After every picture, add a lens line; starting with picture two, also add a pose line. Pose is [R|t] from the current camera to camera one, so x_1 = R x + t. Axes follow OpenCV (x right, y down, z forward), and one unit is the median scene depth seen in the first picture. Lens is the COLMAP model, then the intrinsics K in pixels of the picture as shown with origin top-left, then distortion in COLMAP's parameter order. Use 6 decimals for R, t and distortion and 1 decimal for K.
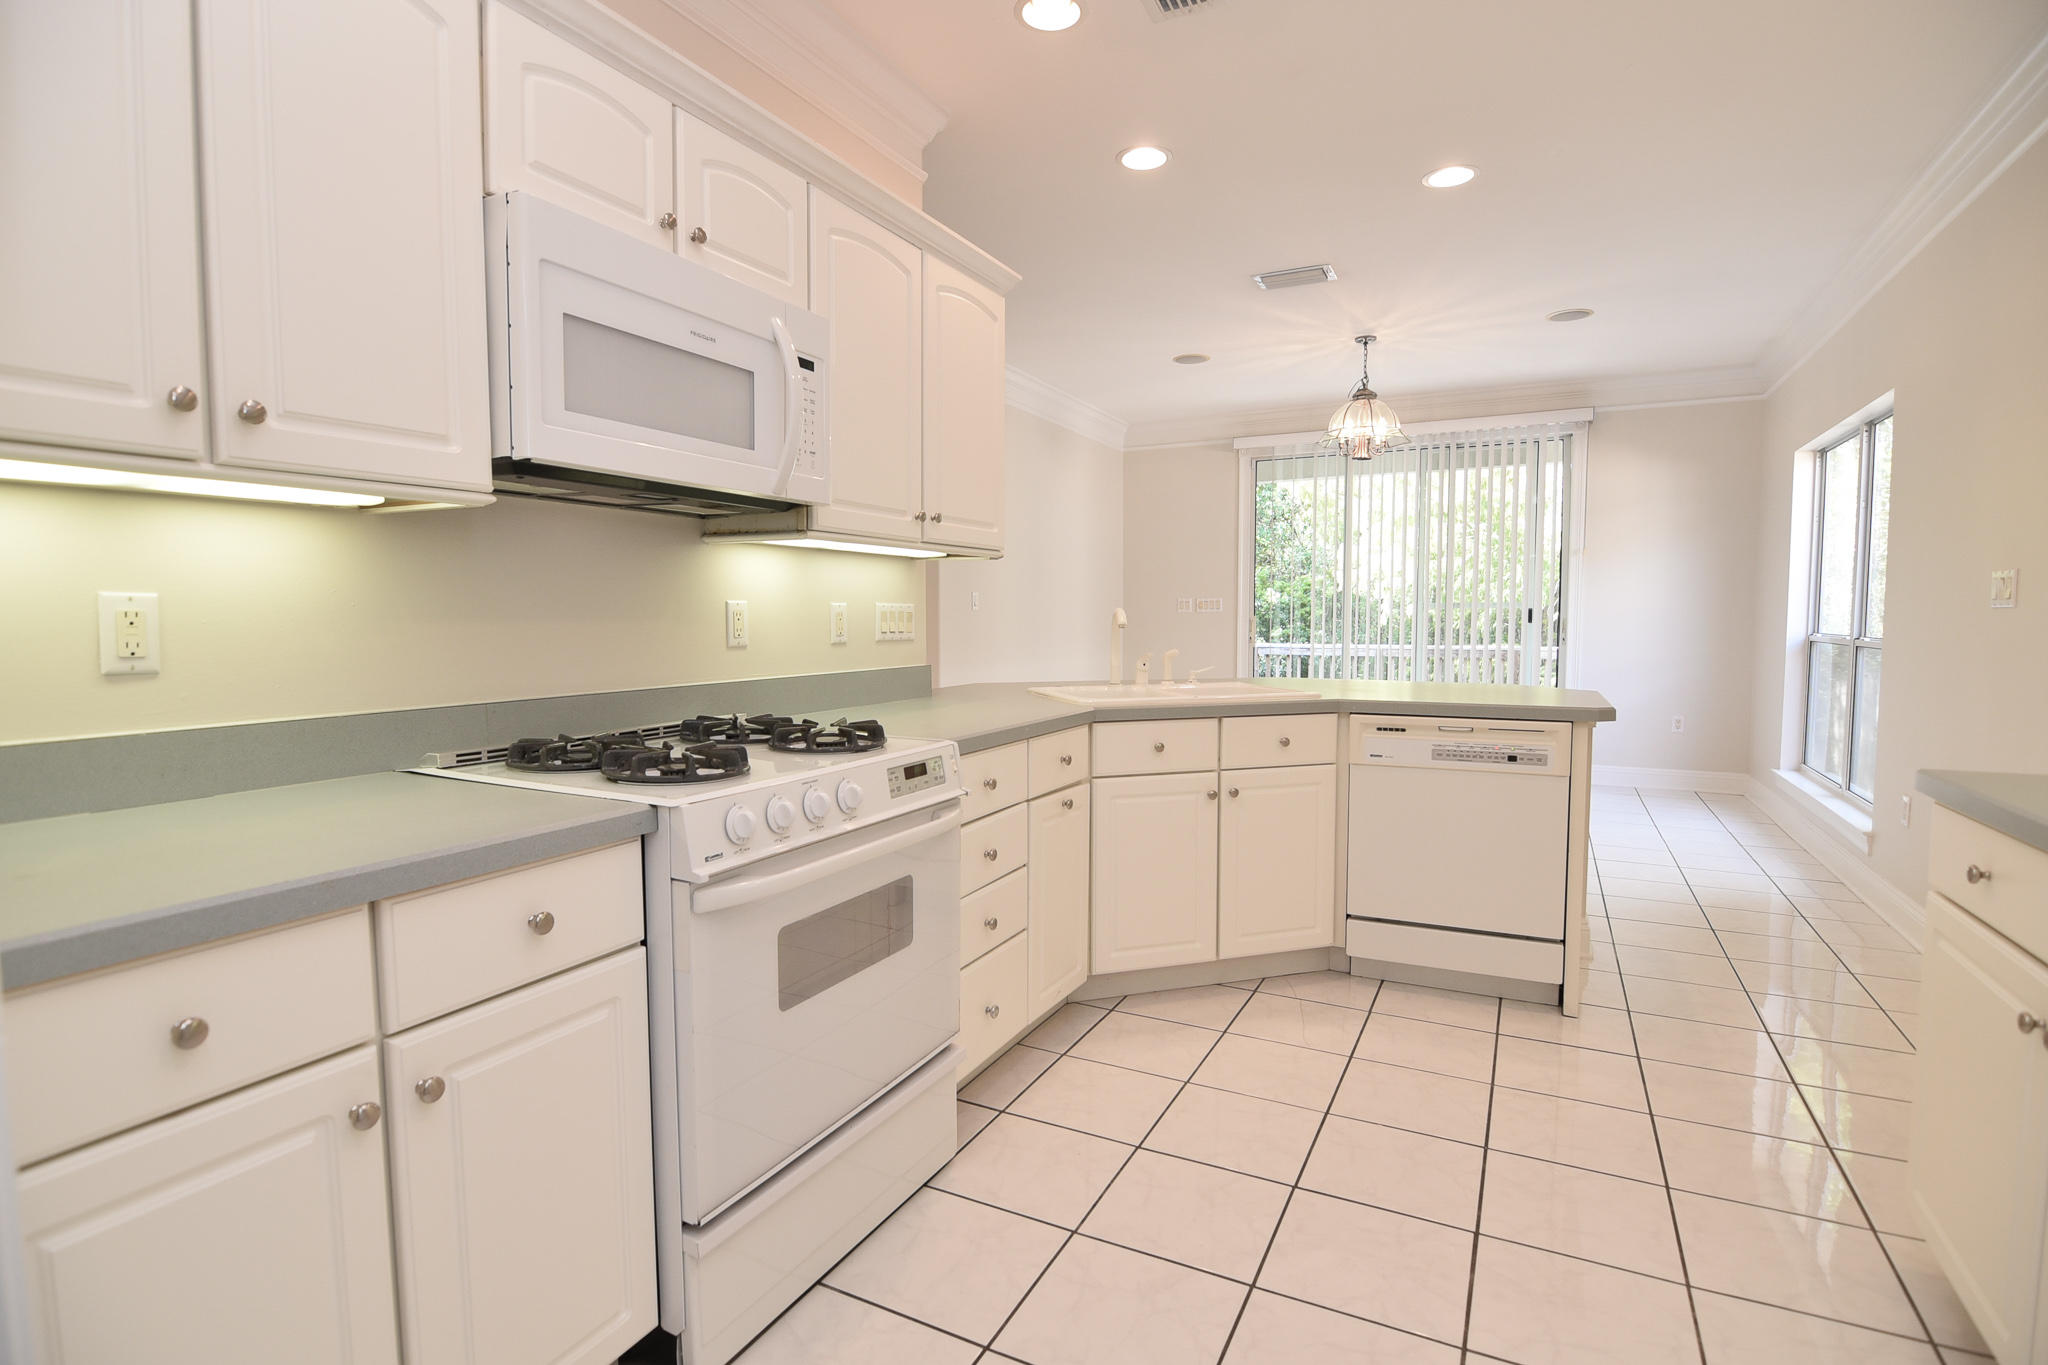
lens RADIAL K [[1011.5, 0, 1009.9], [0, 1011.5, 684.3], [0, 0, 1]] dist [-0.008727, -0.008478]
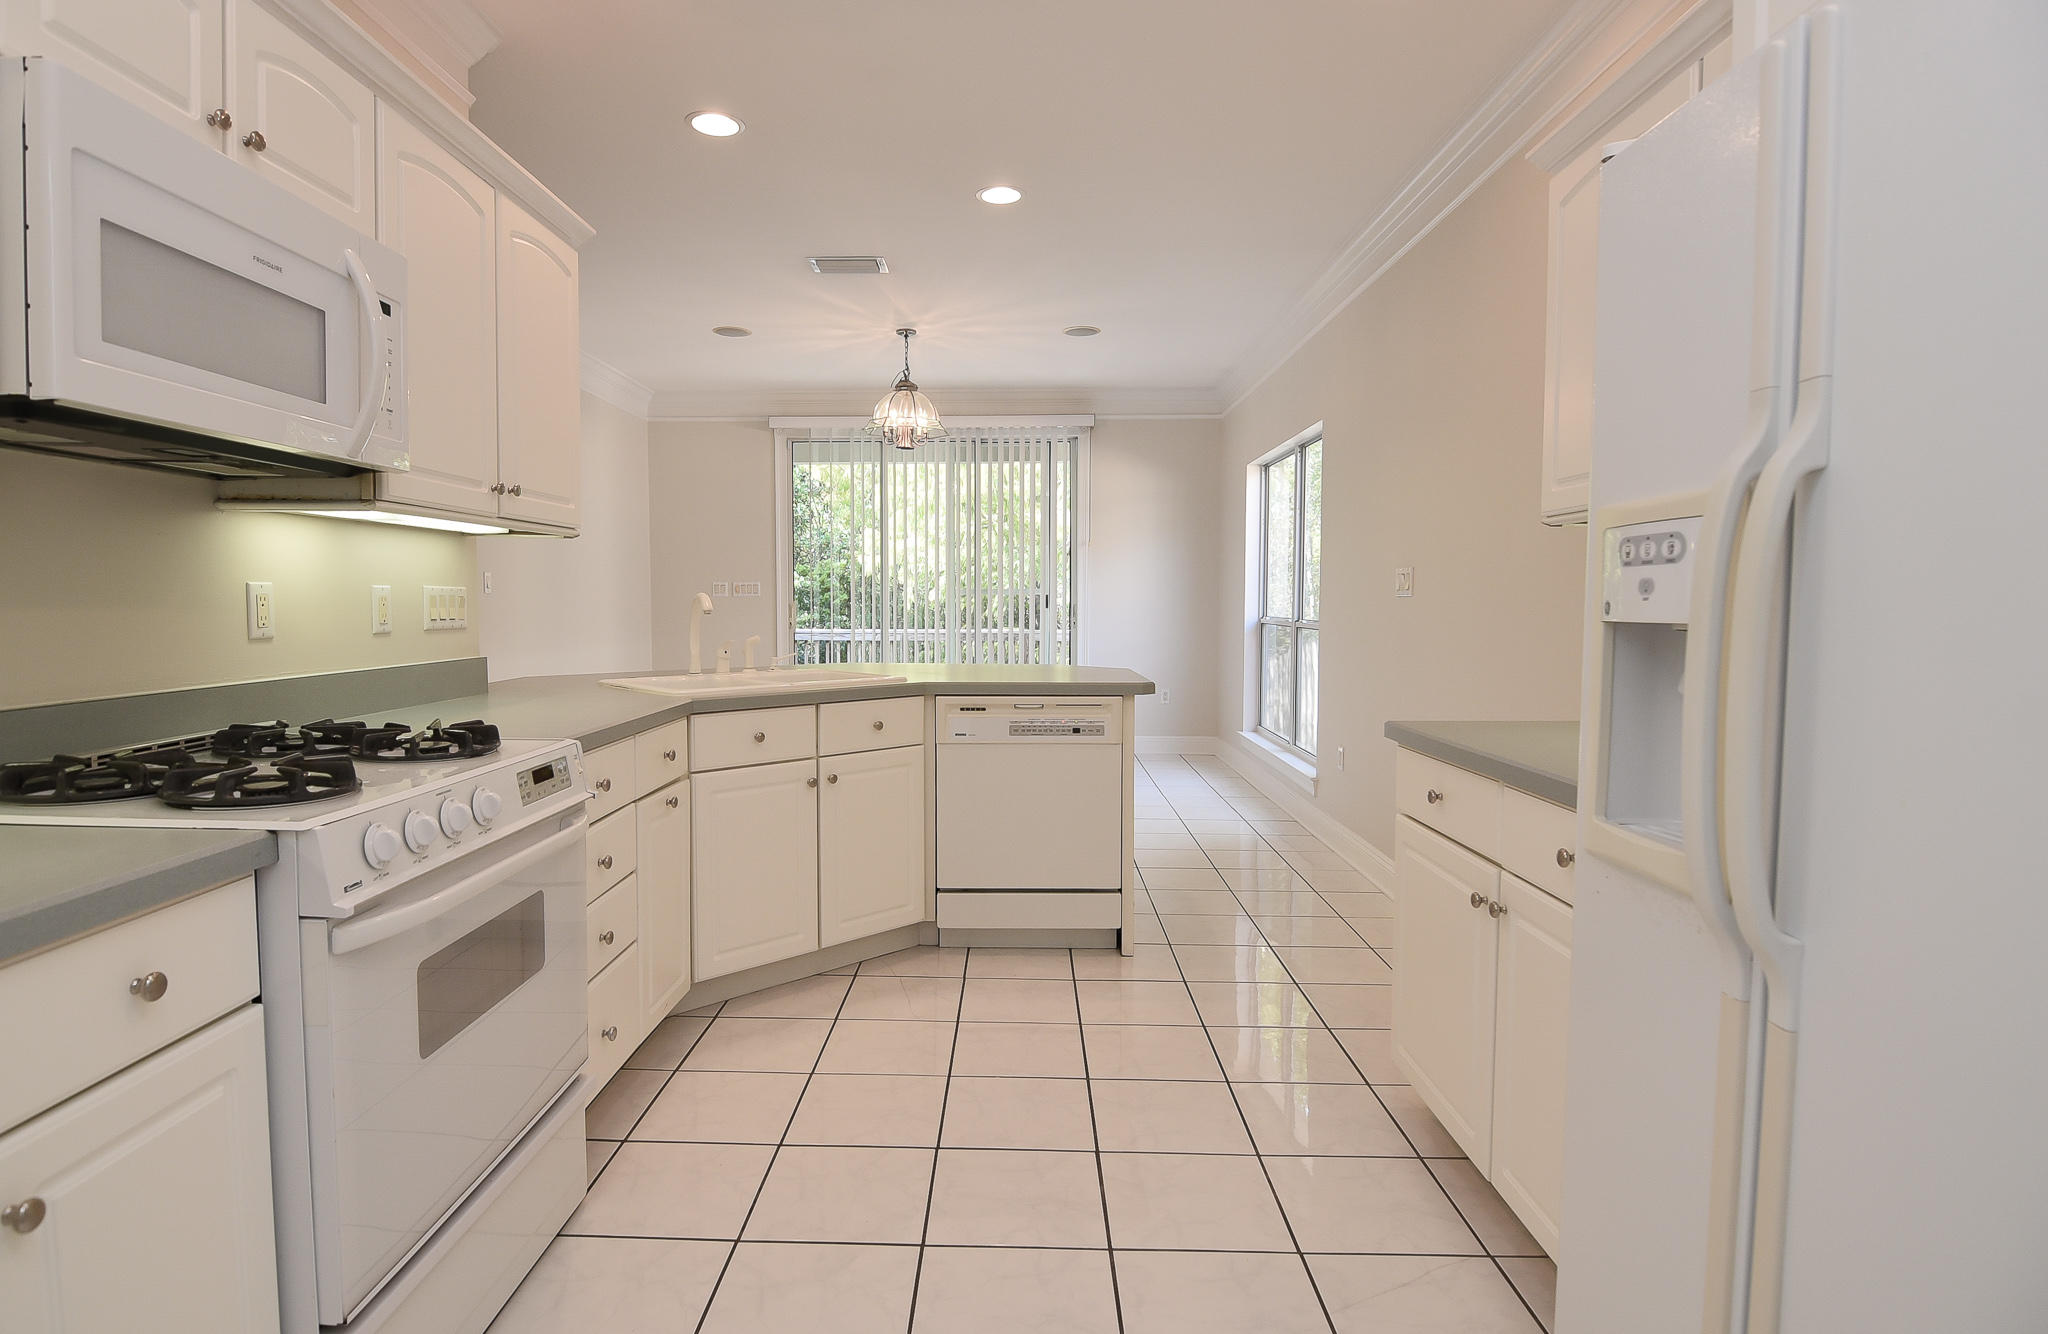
lens RADIAL K [[1072.2, 0, 989.7], [0, 1072.2, 656.5], [0, 0, 1]] dist [-0.006009, -0.009773]
pose [[0.899758, -0.018893, 0.435980, -0.099487], [0.025105, 0.999649, -0.008490, -0.000604], [-0.435667, 0.018584, 0.899916, -0.023108]]
